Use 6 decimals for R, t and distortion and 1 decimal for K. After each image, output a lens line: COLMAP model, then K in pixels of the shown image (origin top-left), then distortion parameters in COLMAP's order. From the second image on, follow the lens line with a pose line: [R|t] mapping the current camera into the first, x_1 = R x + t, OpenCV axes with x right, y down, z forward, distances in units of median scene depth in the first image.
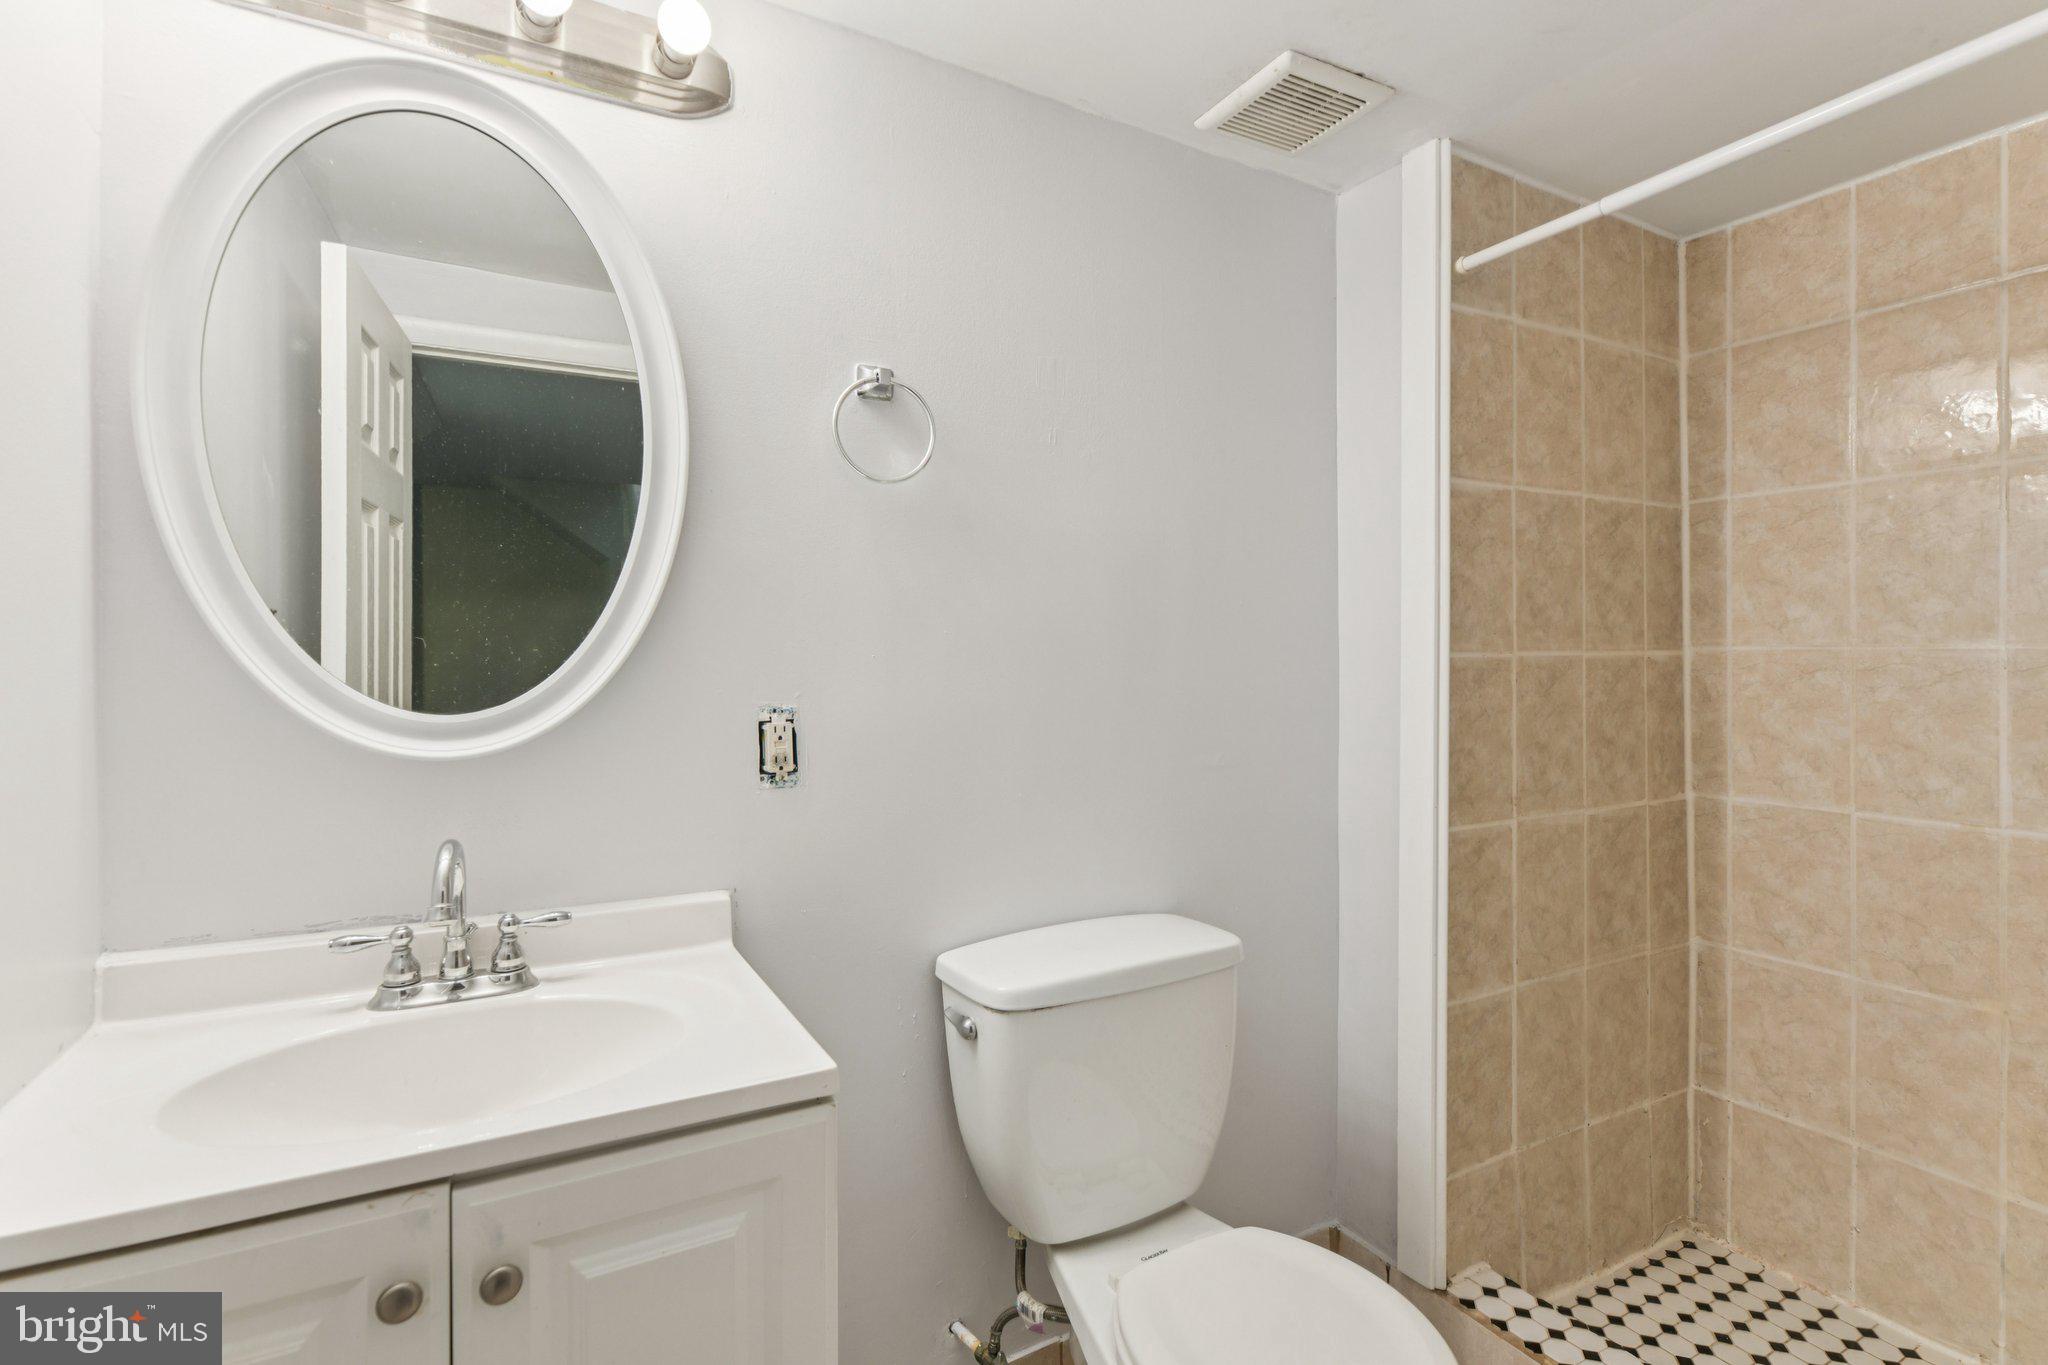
lens RADIAL K [[965.8, 0, 1024.0], [0, 965.8, 682.5], [0, 0, 1]] dist [0.000766, 0.000165]
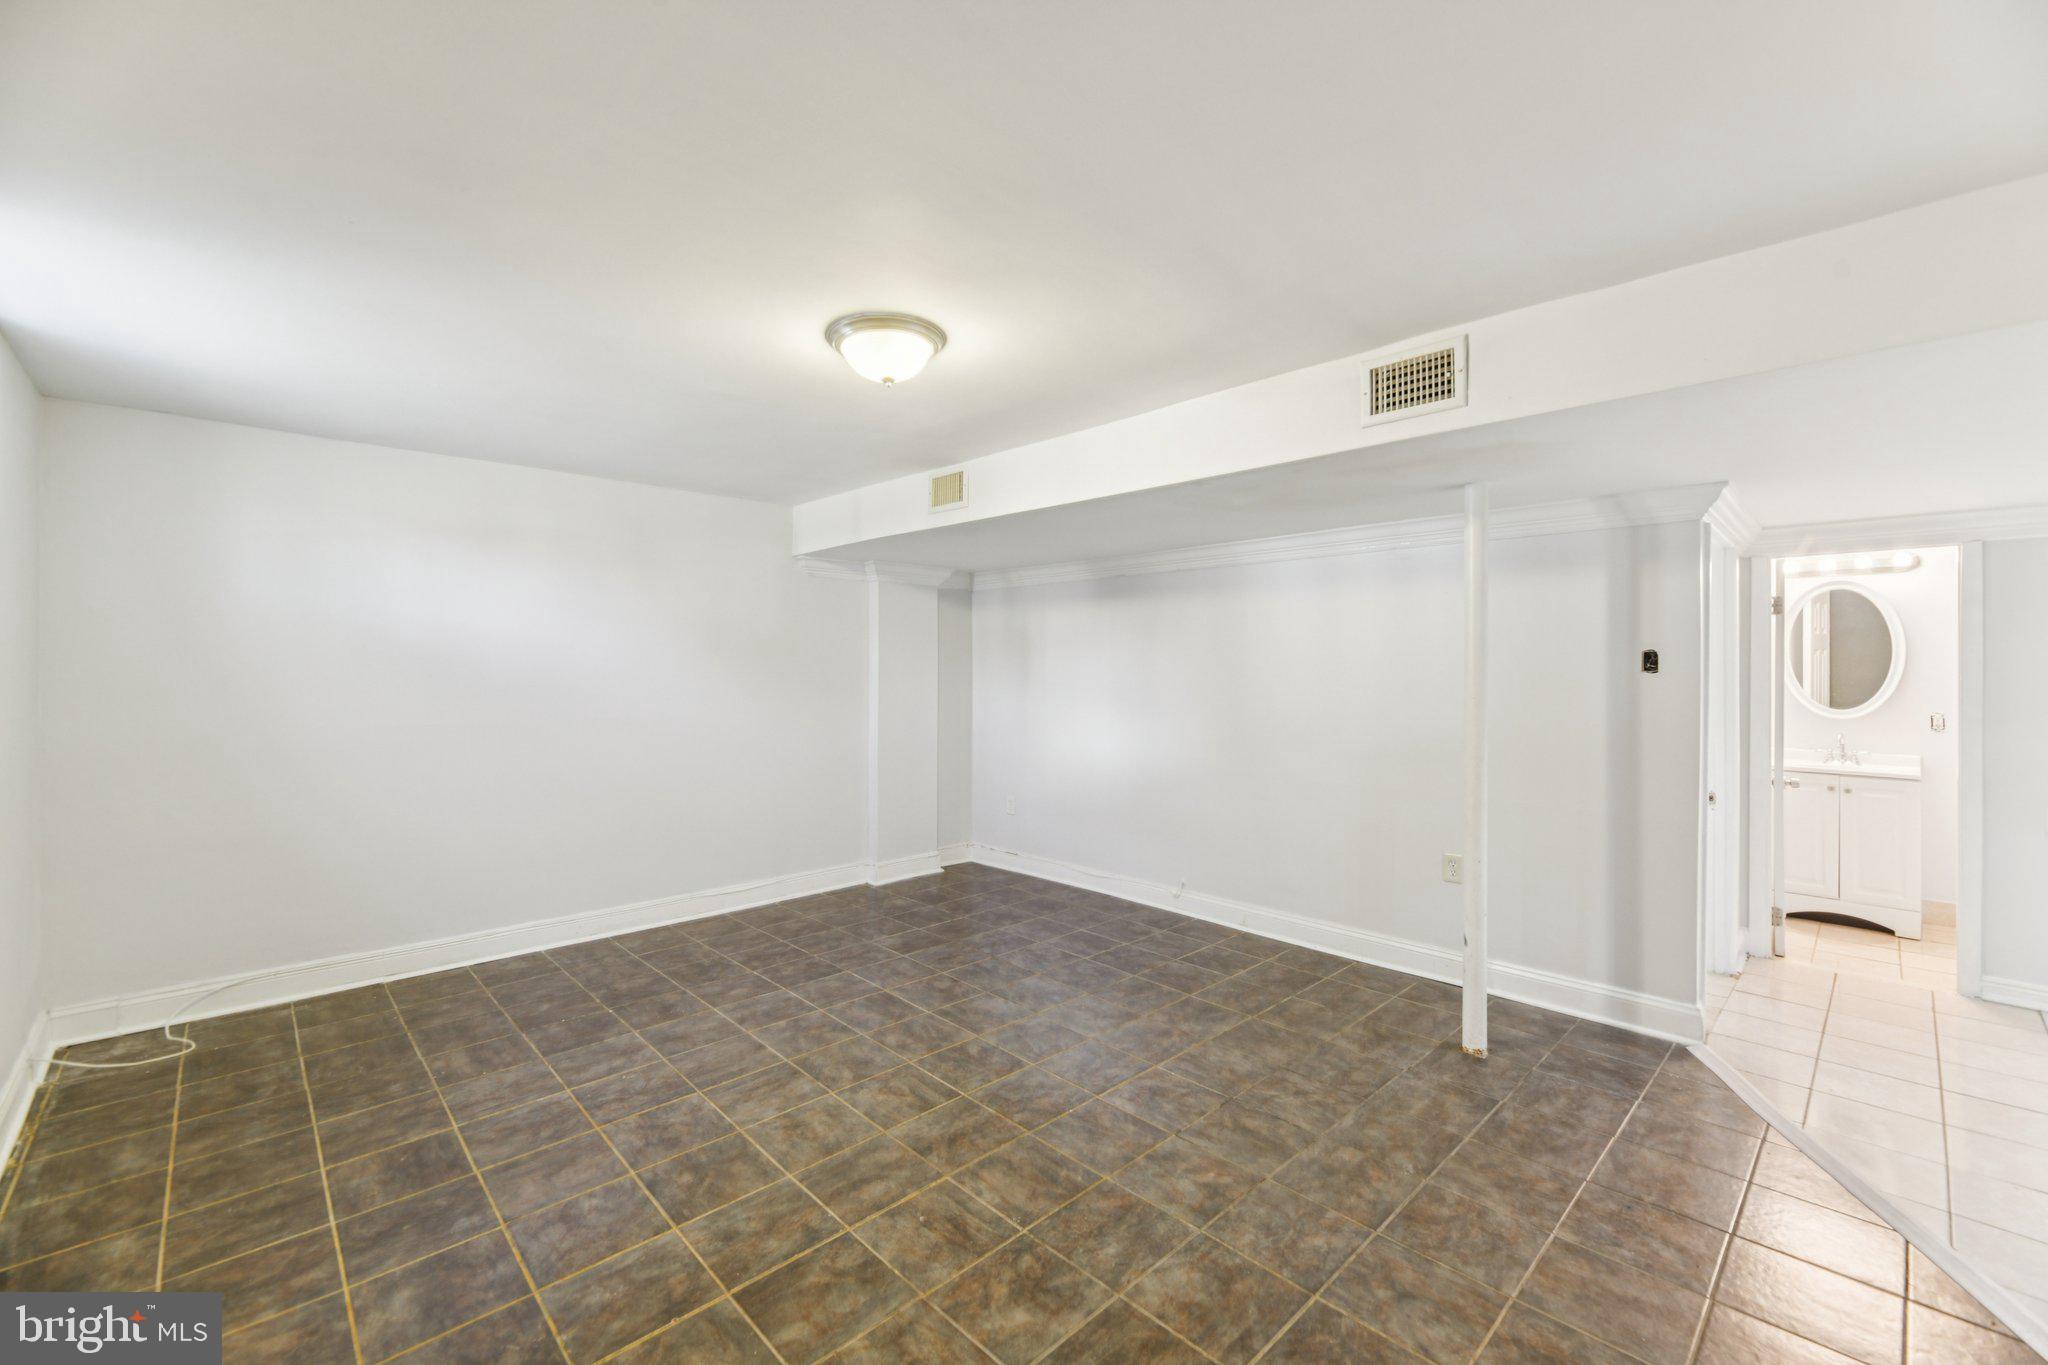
lens RADIAL K [[847.4, 0, 1024.0], [0, 847.4, 682.5], [0, 0, 1]] dist [0.000698, -0.002955]
pose [[0.257316, 0.009056, -0.966285, 1.995453], [-0.002236, 0.999959, 0.008776, -0.096018], [0.966325, -0.000098, 0.257326, -3.300661]]
